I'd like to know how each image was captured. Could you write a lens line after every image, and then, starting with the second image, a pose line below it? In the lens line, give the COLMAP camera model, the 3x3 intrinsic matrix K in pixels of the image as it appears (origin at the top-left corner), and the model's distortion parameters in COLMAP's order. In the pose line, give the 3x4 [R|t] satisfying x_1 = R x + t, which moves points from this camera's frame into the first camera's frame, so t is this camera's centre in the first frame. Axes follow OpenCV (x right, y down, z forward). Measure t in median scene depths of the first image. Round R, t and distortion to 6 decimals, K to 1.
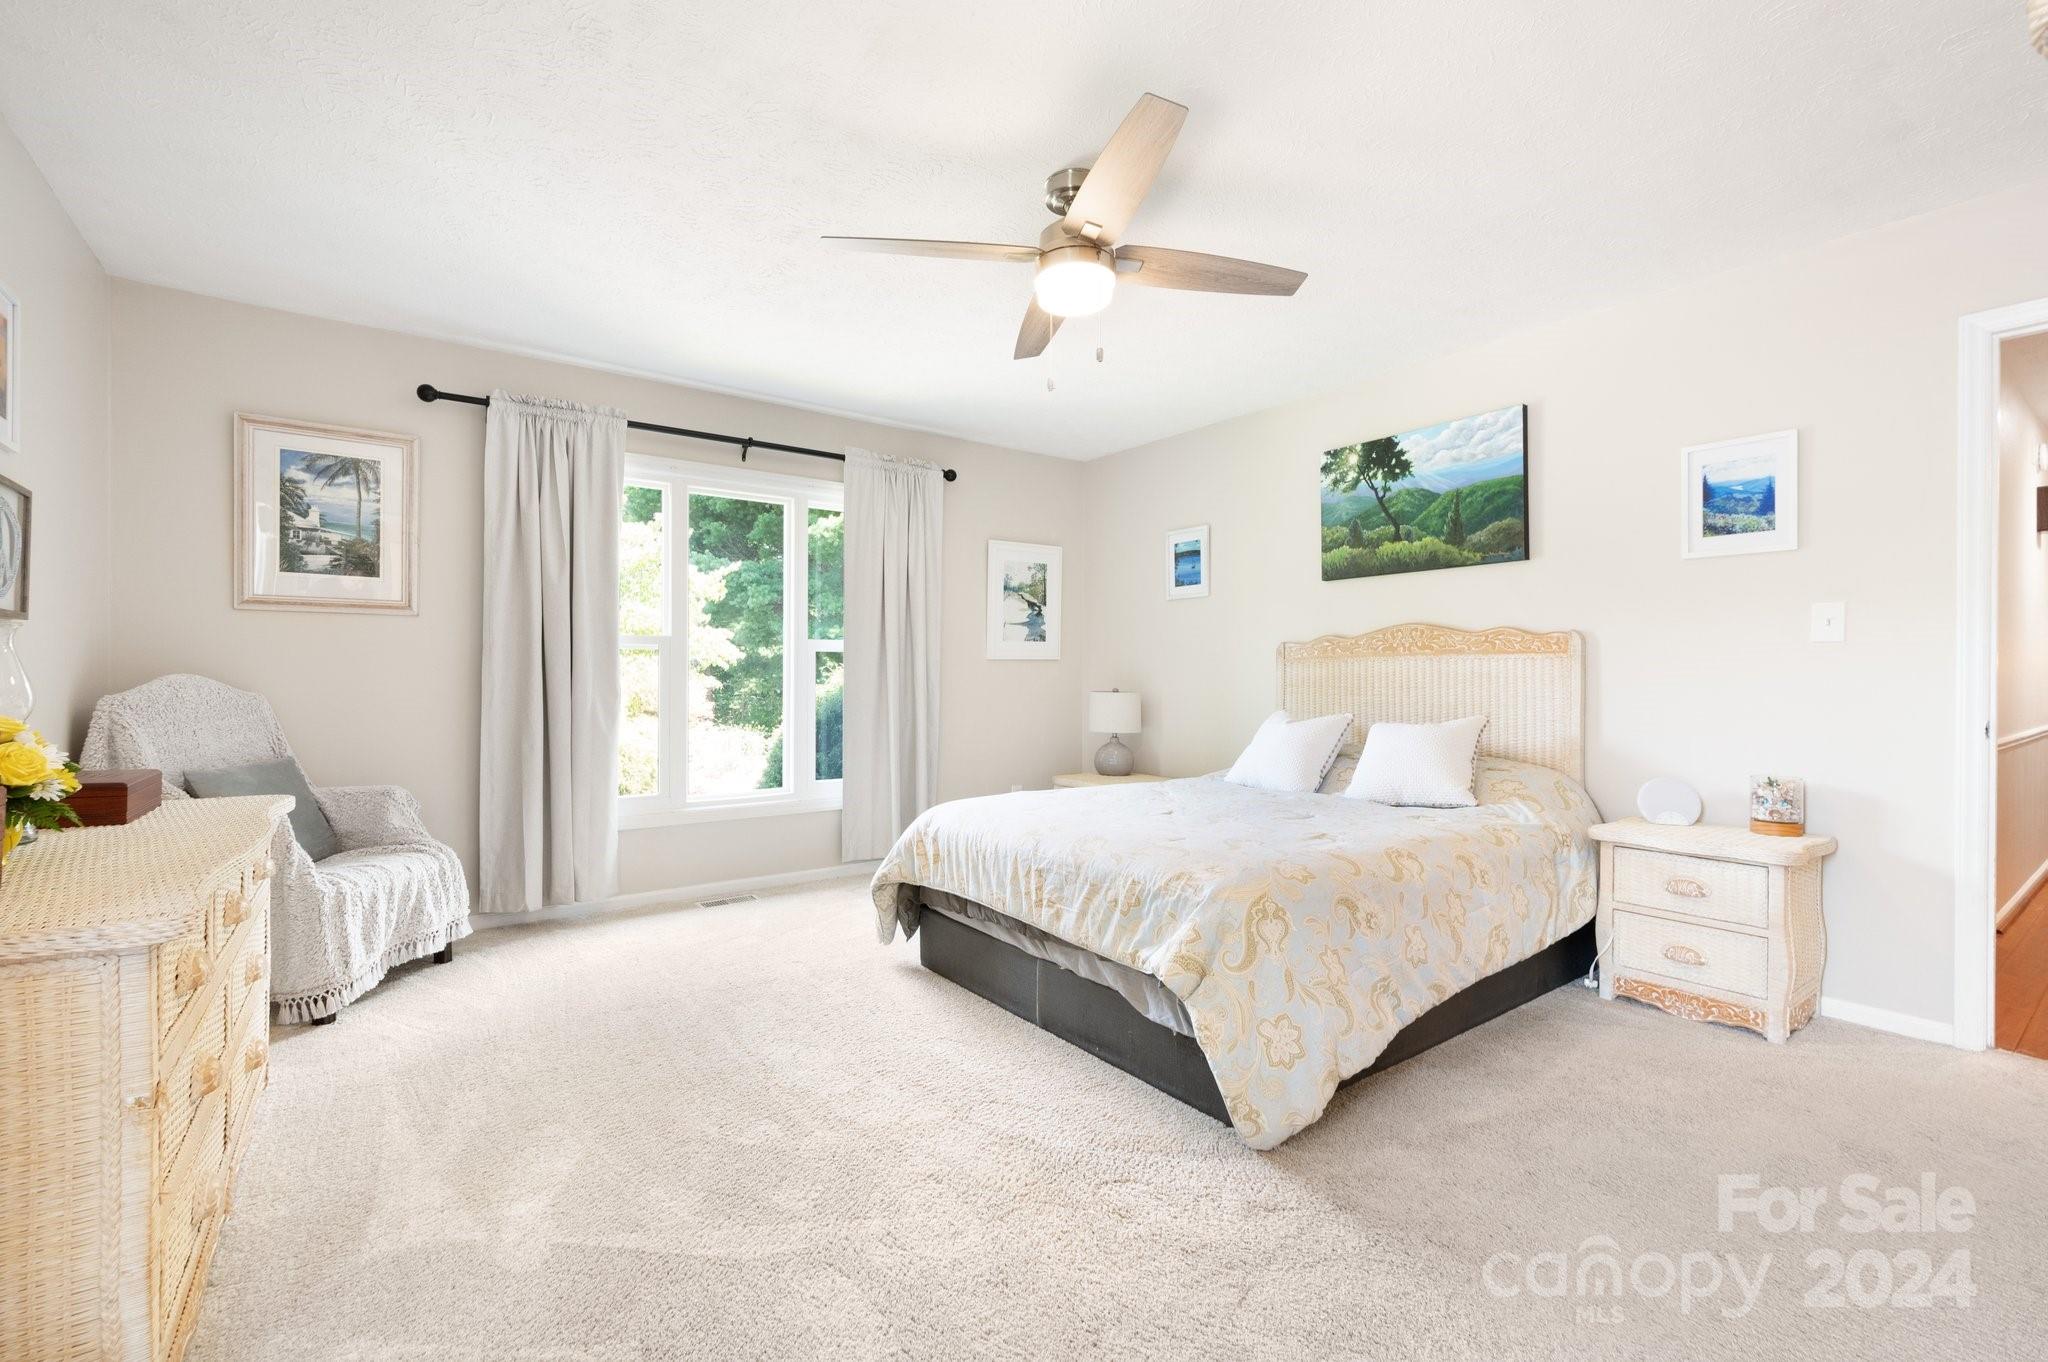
lens RADIAL K [[871.4, 0, 1024.0], [0, 871.4, 681.0], [0, 0, 1]] dist [-0.000543, 0.000026]
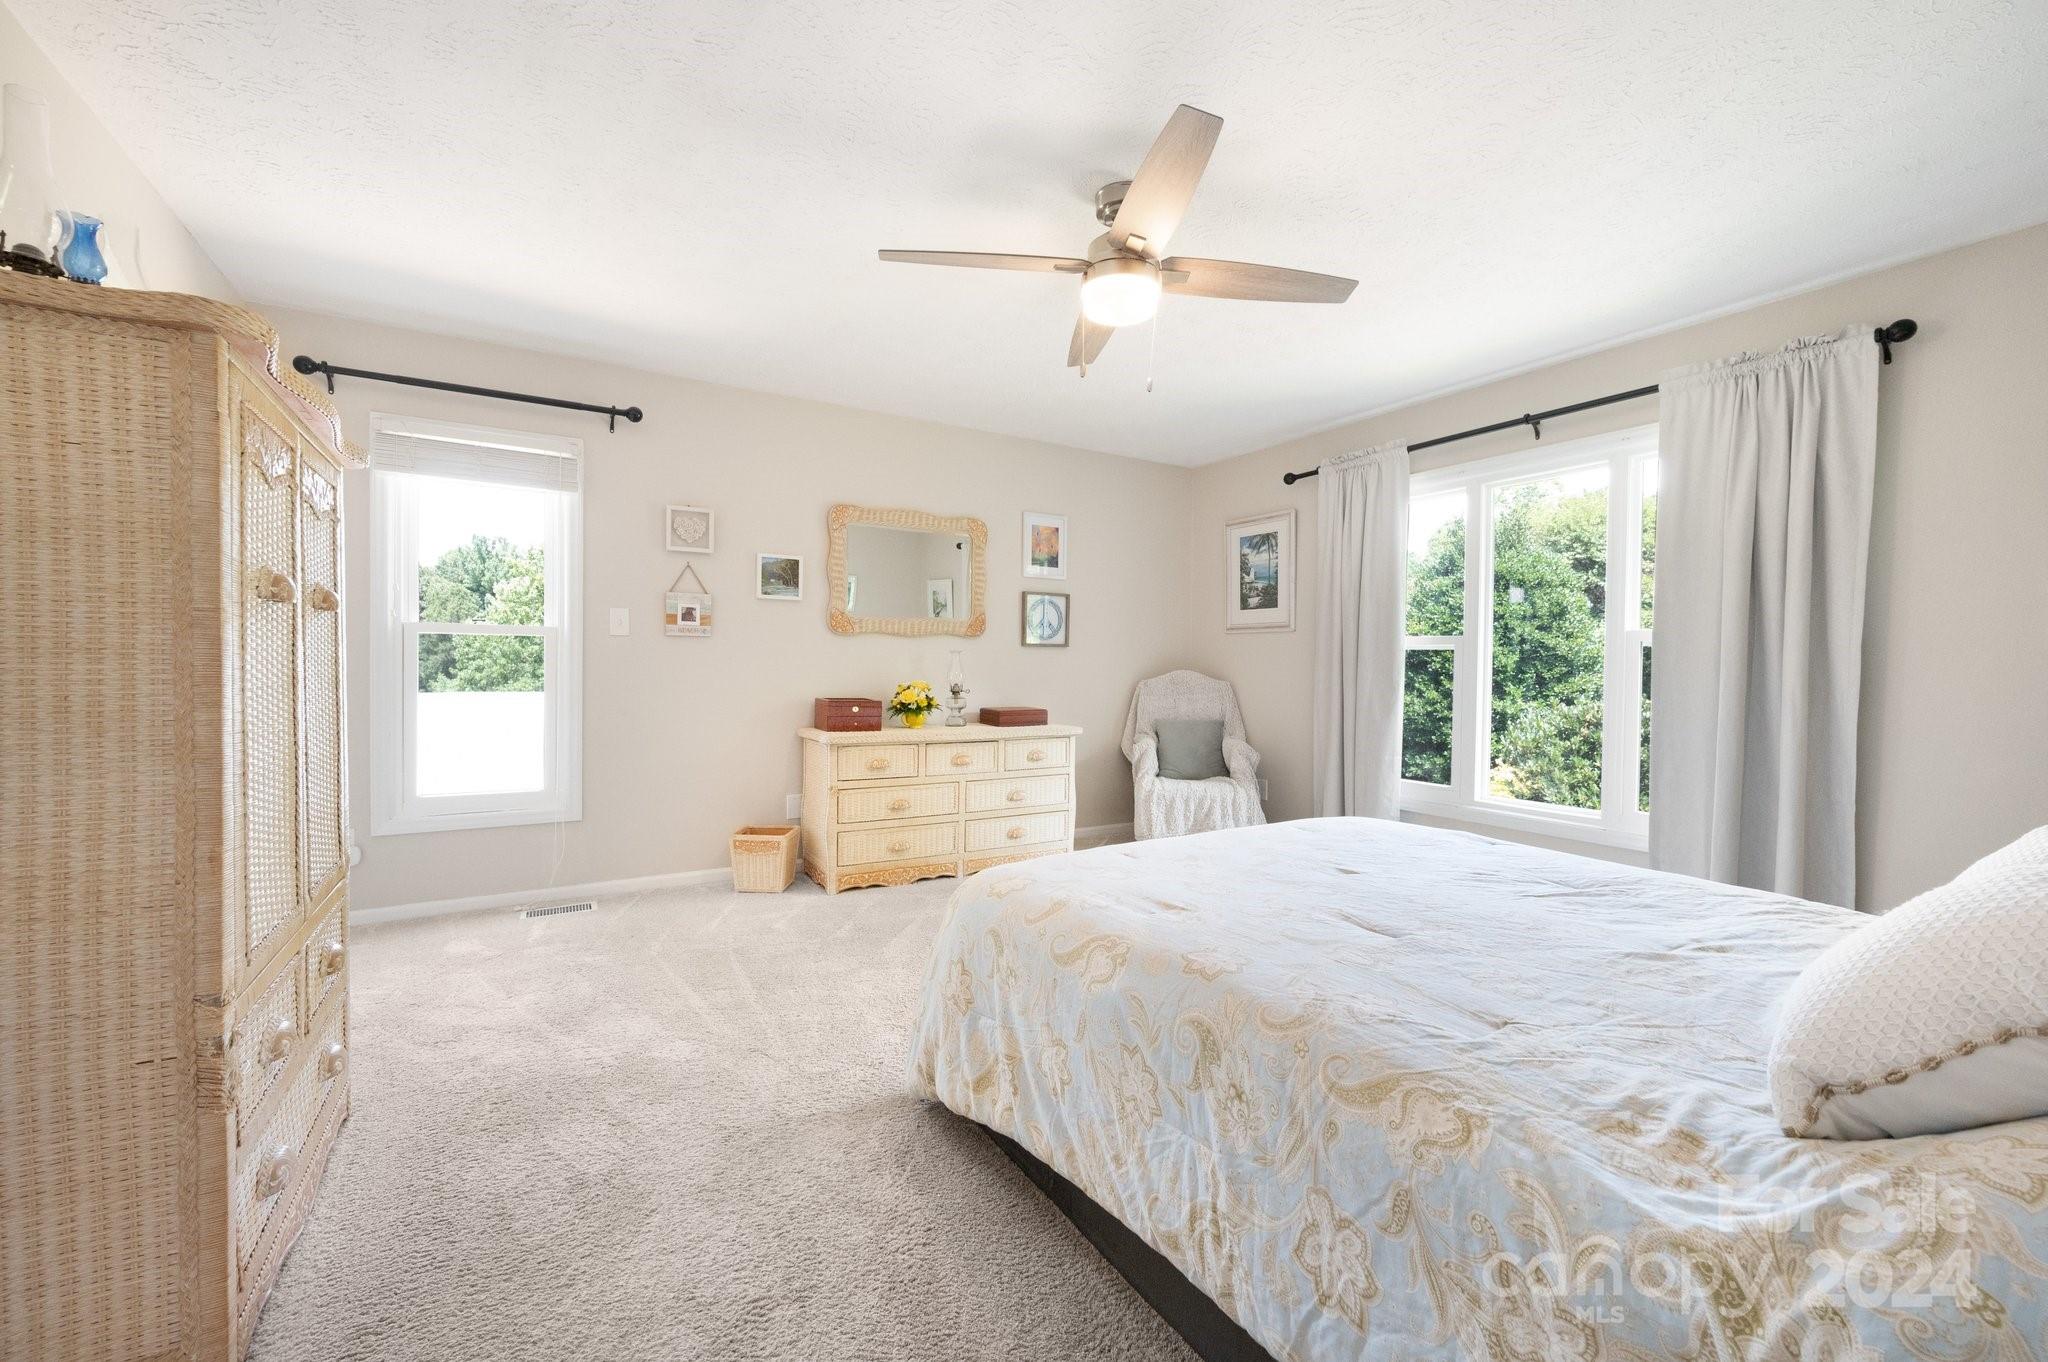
lens RADIAL K [[818.6, 0, 1017.4], [0, 818.6, 674.0], [0, 0, 1]] dist [0.000502, 0.000325]
pose [[-0.099735, 0.007409, -0.994986, 0.759112], [-0.017465, 0.999805, 0.009196, -0.007687], [0.994861, 0.018294, -0.099586, 0.715303]]
